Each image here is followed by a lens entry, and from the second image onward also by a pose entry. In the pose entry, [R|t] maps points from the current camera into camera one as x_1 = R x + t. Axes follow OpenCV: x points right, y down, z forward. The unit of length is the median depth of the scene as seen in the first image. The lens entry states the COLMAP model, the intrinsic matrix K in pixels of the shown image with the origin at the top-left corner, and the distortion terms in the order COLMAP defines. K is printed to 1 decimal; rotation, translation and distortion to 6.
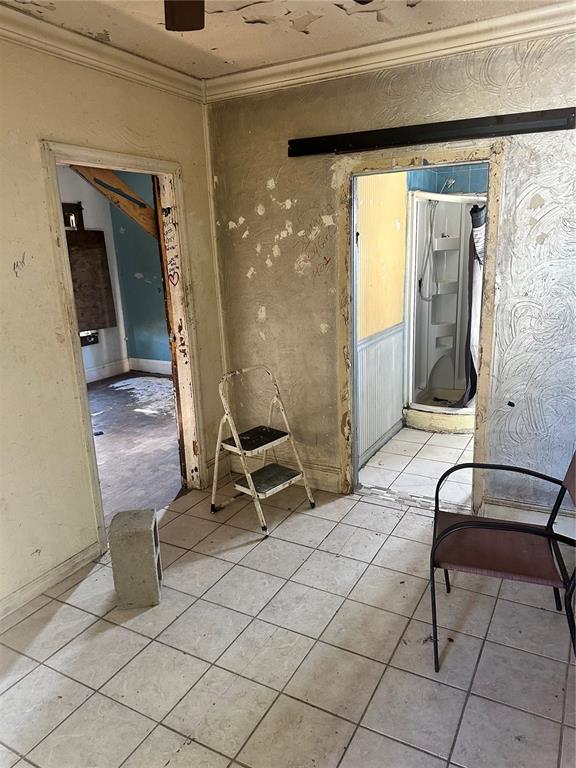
lens RADIAL K [[540.6, 0, 288.0], [0, 540.6, 384.0], [0, 0, 1]] dist [0.095726, -0.142390]
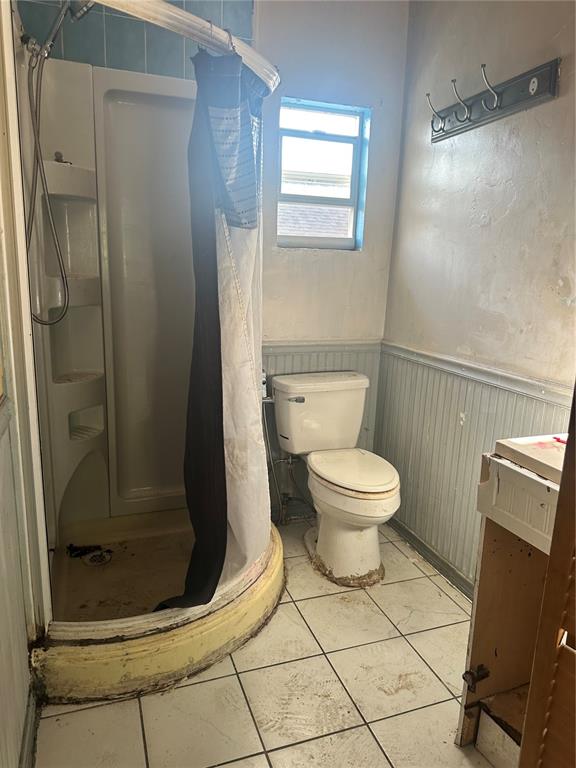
lens RADIAL K [[540.6, 0, 288.0], [0, 540.6, 384.0], [0, 0, 1]] dist [0.095726, -0.142390]
pose [[0.656081, -0.106954, 0.747073, 0.084147], [0.124051, 0.991726, 0.033038, -0.107708], [-0.744425, 0.071000, 0.663920, 0.653723]]
